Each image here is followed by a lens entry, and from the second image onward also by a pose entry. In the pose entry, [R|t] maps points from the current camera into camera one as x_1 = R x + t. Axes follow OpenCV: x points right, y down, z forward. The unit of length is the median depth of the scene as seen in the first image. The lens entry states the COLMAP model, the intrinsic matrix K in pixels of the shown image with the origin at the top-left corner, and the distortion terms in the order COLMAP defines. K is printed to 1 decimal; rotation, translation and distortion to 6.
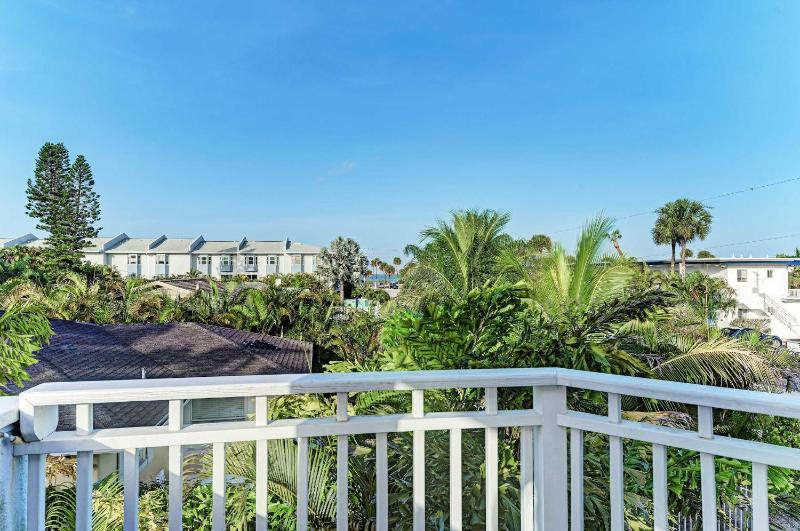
lens RADIAL K [[384.8, 0, 365.5], [0, 384.8, 267.1], [0, 0, 1]] dist [0.000938, 0.000441]
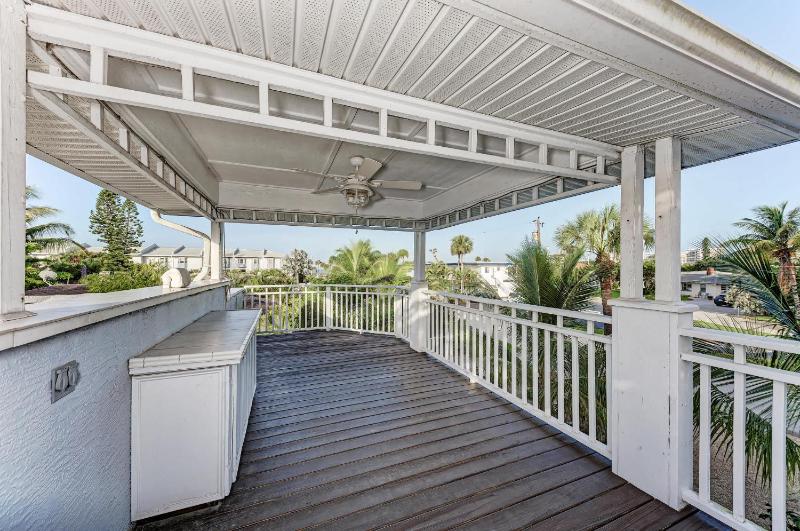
lens RADIAL K [[289.1, 0, 400.0], [0, 289.1, 265.5], [0, 0, 1]] dist [0.001448, 0.000114]
pose [[0.963315, 0.003693, 0.268347, 0.041738], [-0.004934, 0.999980, 0.003949, -0.007227], [-0.268327, -0.005129, 0.963314, -0.483436]]
